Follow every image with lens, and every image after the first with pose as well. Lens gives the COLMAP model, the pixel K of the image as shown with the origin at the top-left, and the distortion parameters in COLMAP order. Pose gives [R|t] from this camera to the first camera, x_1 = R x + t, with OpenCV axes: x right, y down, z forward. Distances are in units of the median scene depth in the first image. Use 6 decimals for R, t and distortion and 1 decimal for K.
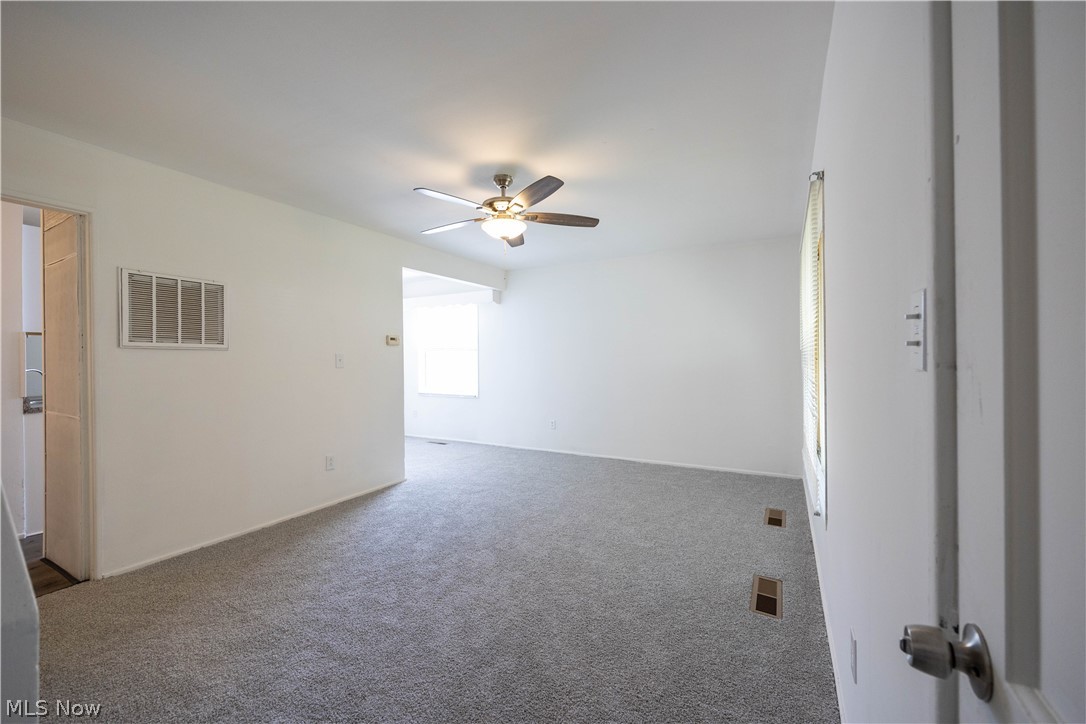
lens RADIAL K [[435.7, 0, 542.1], [0, 435.7, 361.1], [0, 0, 1]] dist [-0.002449, 0.000565]
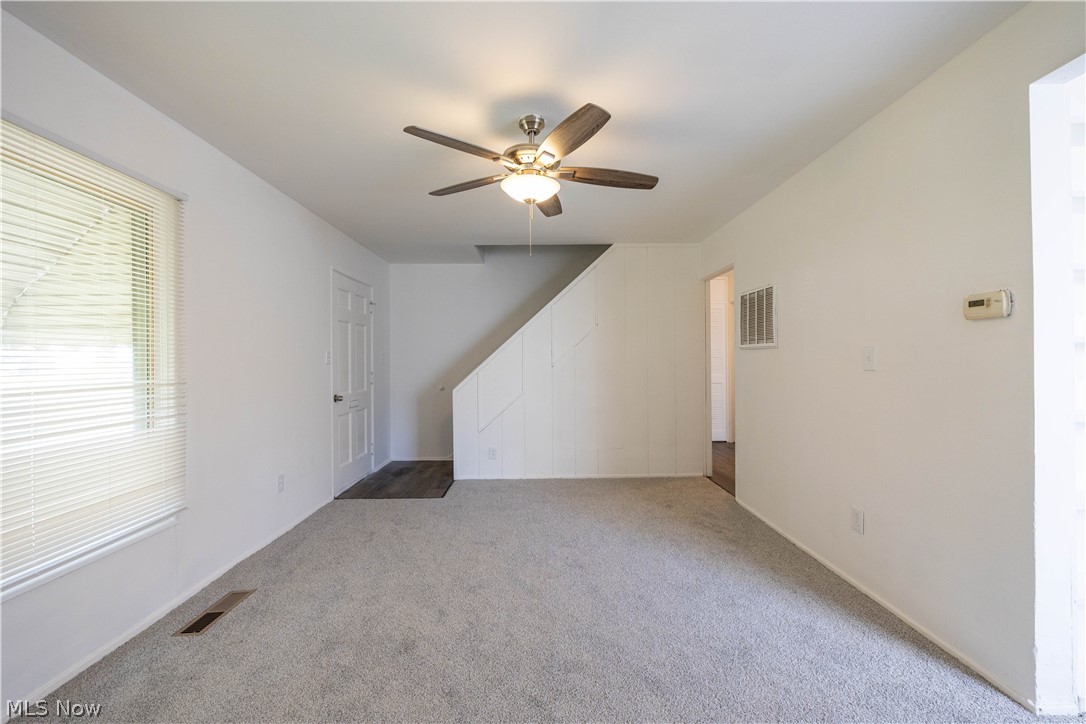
lens RADIAL K [[435.7, 0, 542.1], [0, 435.7, 361.1], [0, 0, 1]] dist [-0.002449, 0.000565]
pose [[-0.864966, 0.020139, -0.501426, 0.277731], [0.017795, 0.999797, 0.009458, -0.013974], [0.501514, -0.000742, -0.865149, 1.655087]]
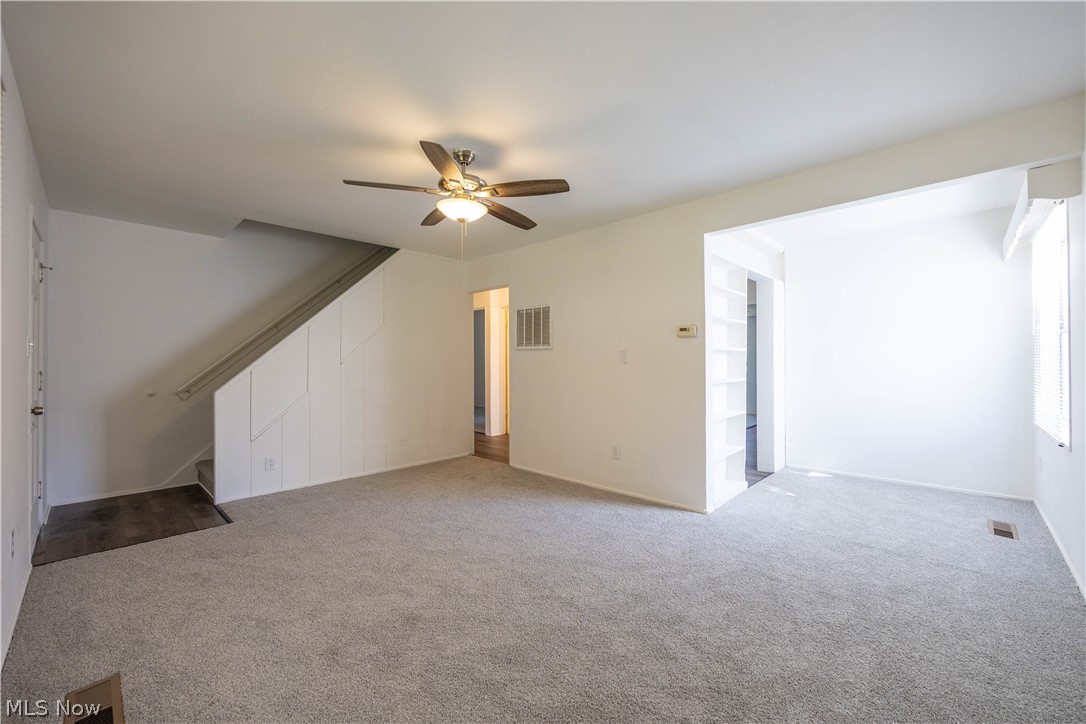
lens RADIAL K [[435.7, 0, 542.1], [0, 435.7, 361.1], [0, 0, 1]] dist [-0.002449, 0.000565]
pose [[-0.252378, 0.014429, -0.967521, 0.738387], [0.003797, 0.999896, 0.013921, -0.007003], [0.967621, -0.000161, -0.252407, 1.376695]]
